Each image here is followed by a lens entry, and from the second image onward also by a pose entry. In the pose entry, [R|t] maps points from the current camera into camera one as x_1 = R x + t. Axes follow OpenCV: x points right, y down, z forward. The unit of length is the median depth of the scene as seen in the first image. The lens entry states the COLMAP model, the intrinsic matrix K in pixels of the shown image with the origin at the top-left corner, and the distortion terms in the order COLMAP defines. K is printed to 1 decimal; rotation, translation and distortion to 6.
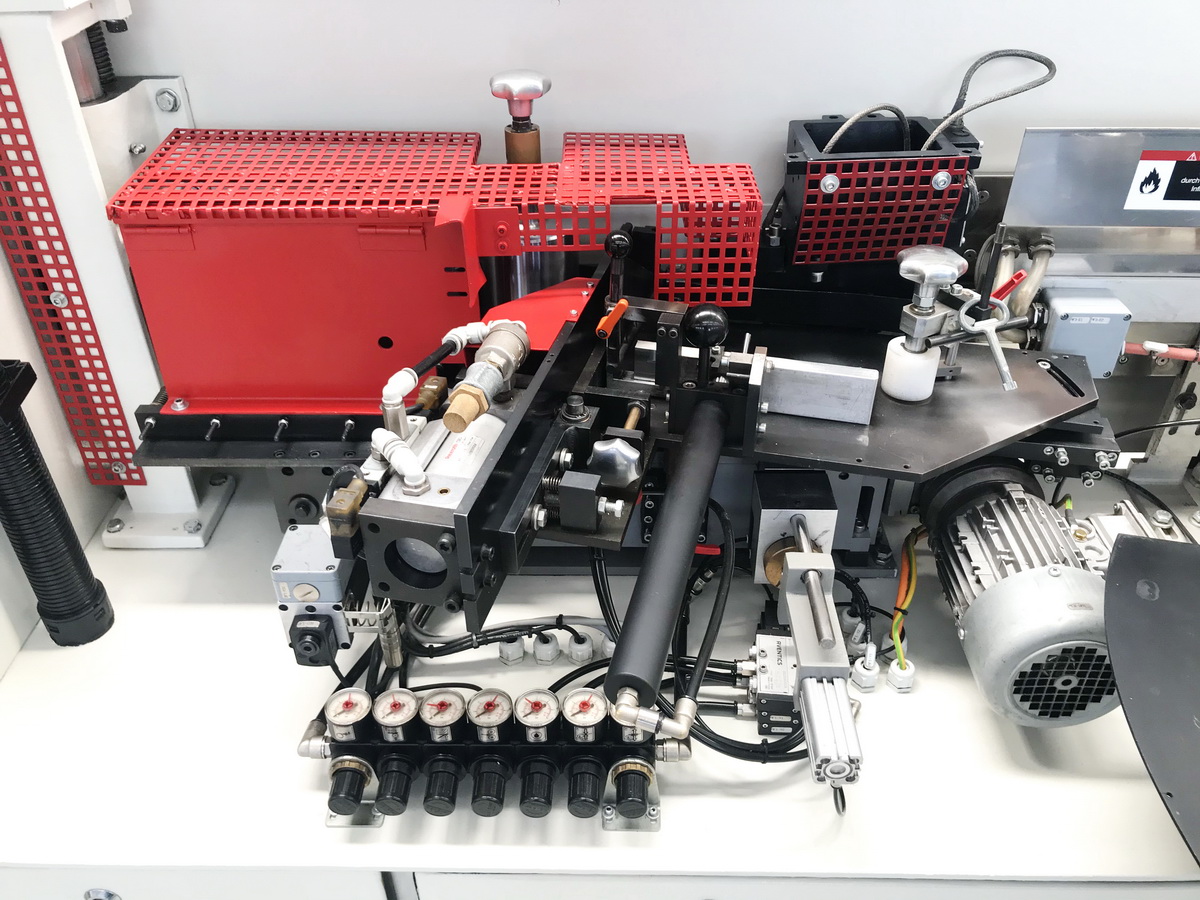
lens RADIAL K [[976.8, 0, 600.0], [0, 976.8, 450.0], [0, 0, 1]] dist [-0.001964, 0.007588]
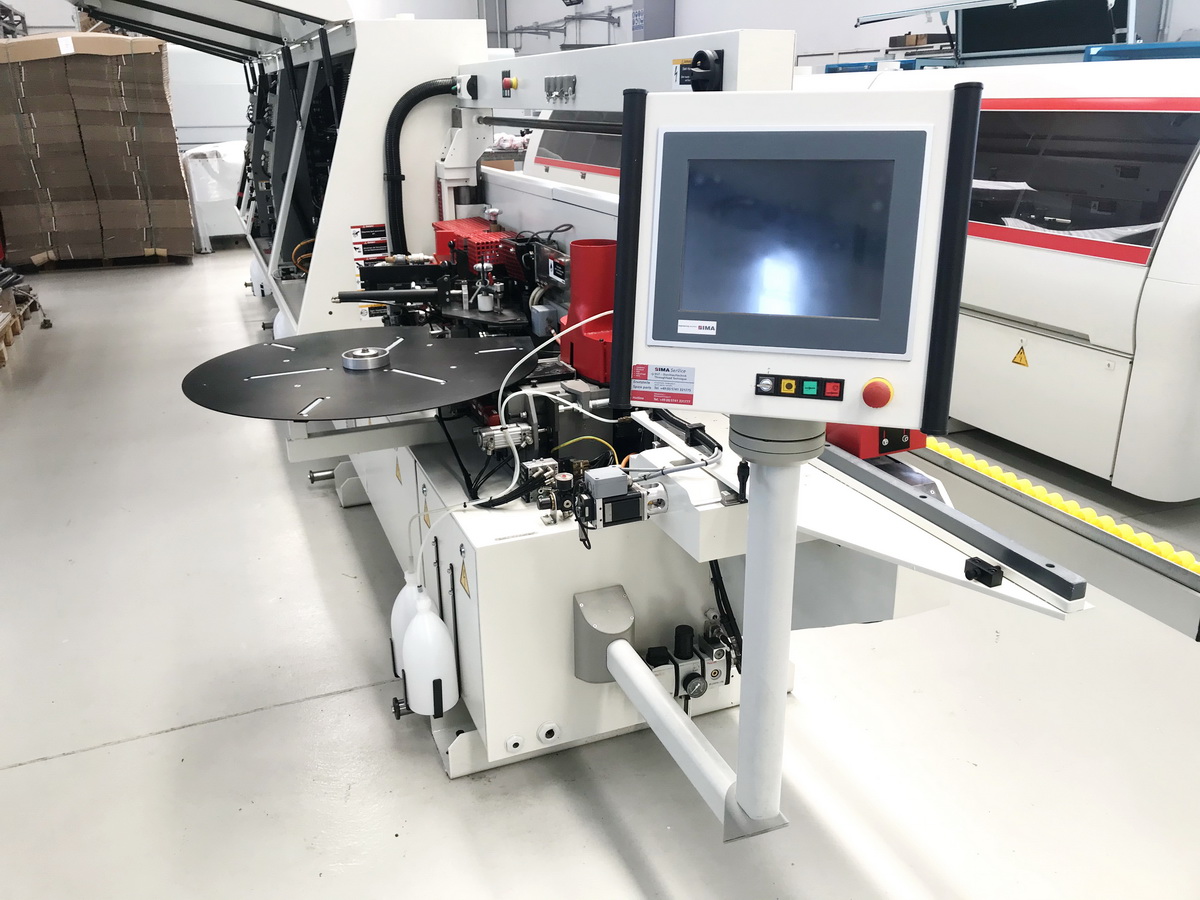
lens RADIAL K [[981.9, 0, 596.4], [0, 981.9, 443.7], [0, 0, 1]] dist [0.054599, -0.074698]
pose [[0.385617, 0.315081, -0.867193, 3.412662], [-0.519019, 0.851154, 0.078460, -0.131336], [0.762836, 0.419834, 0.491753, -0.110890]]
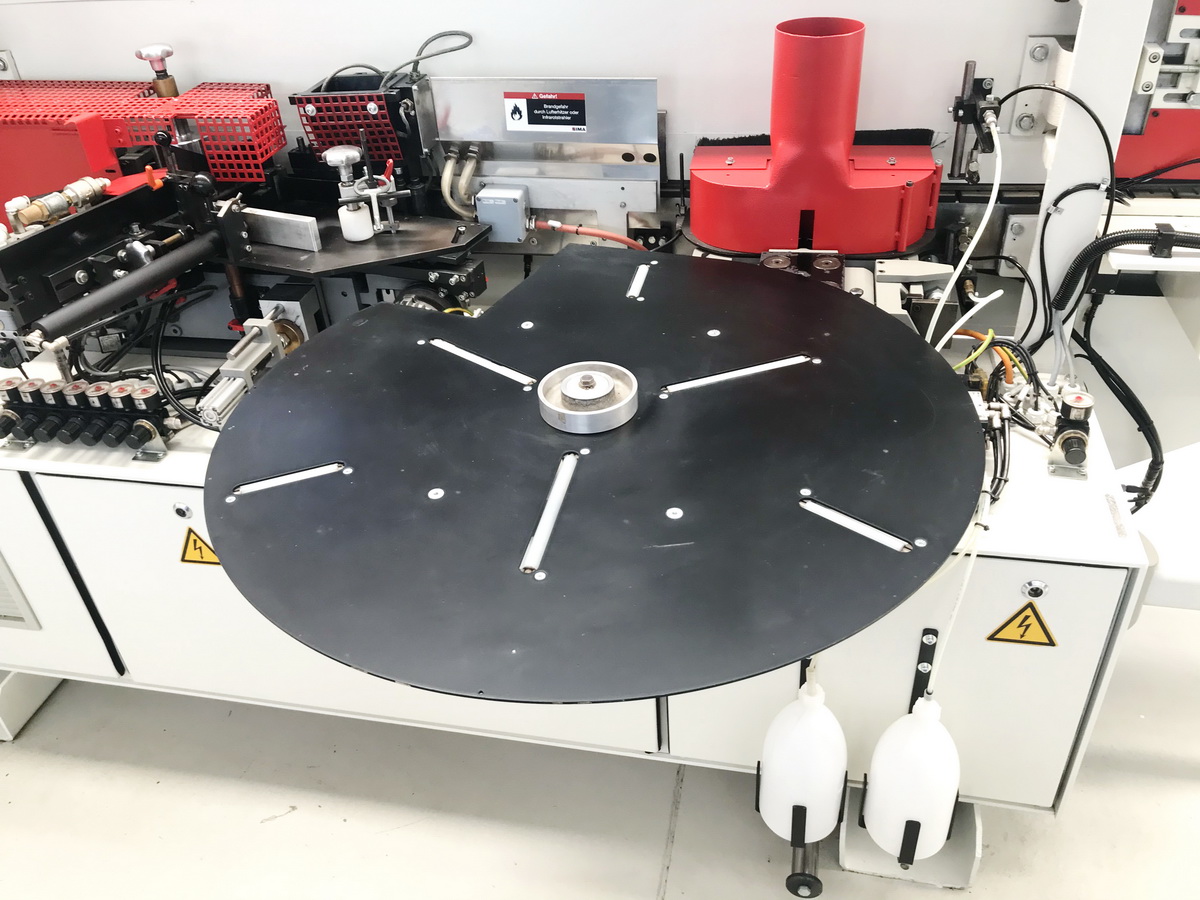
lens RADIAL K [[981.9, 0, 596.4], [0, 981.9, 443.7], [0, 0, 1]] dist [0.054599, -0.074698]
pose [[0.980580, 0.068217, -0.183871, 1.052351], [-0.068047, 0.997656, 0.007244, 0.252061], [0.183935, 0.005408, 0.982924, -0.575601]]
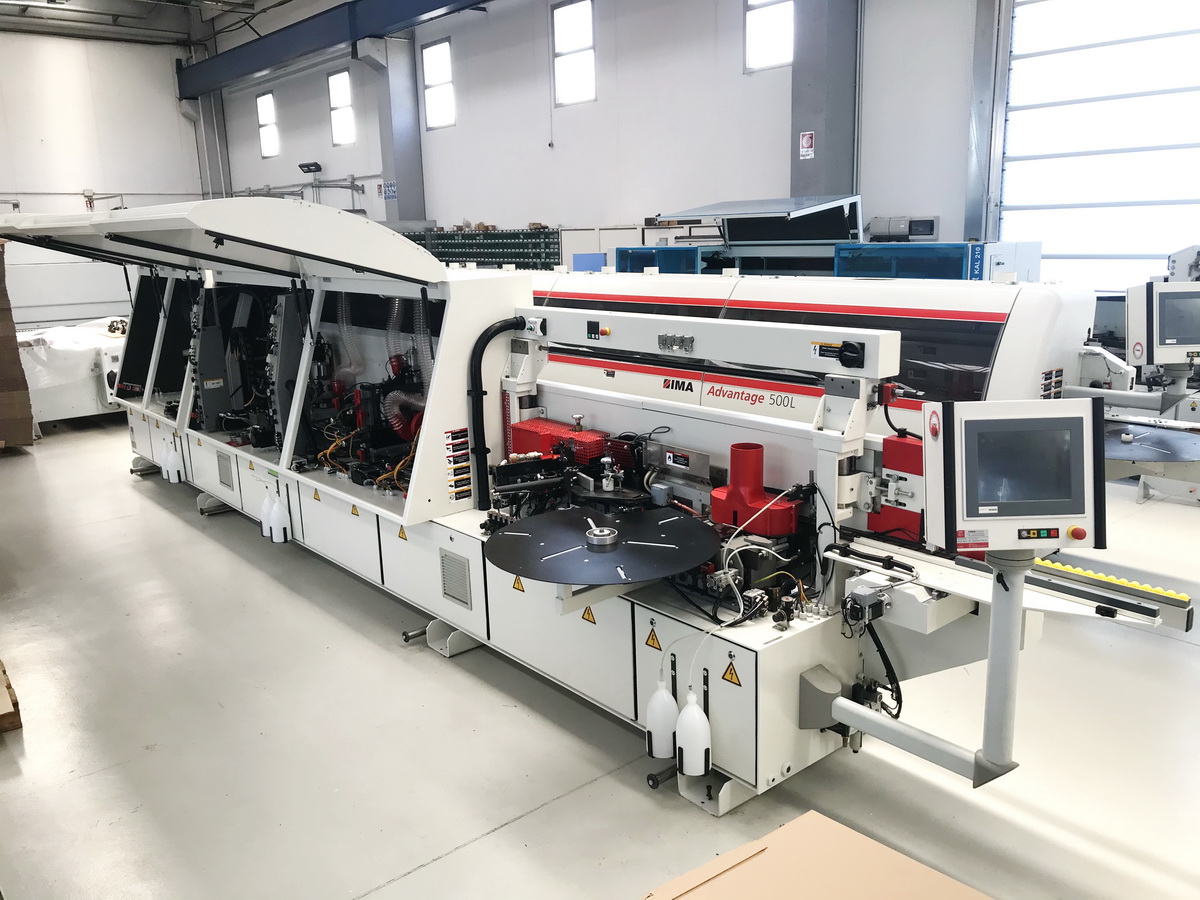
lens RADIAL K [[981.9, 0, 596.4], [0, 981.9, 443.7], [0, 0, 1]] dist [0.054599, -0.074698]
pose [[0.659149, 0.159684, -0.734863, 3.547597], [-0.412557, 0.893801, -0.175831, 0.560578], [0.628744, 0.419072, 0.655027, -2.051394]]
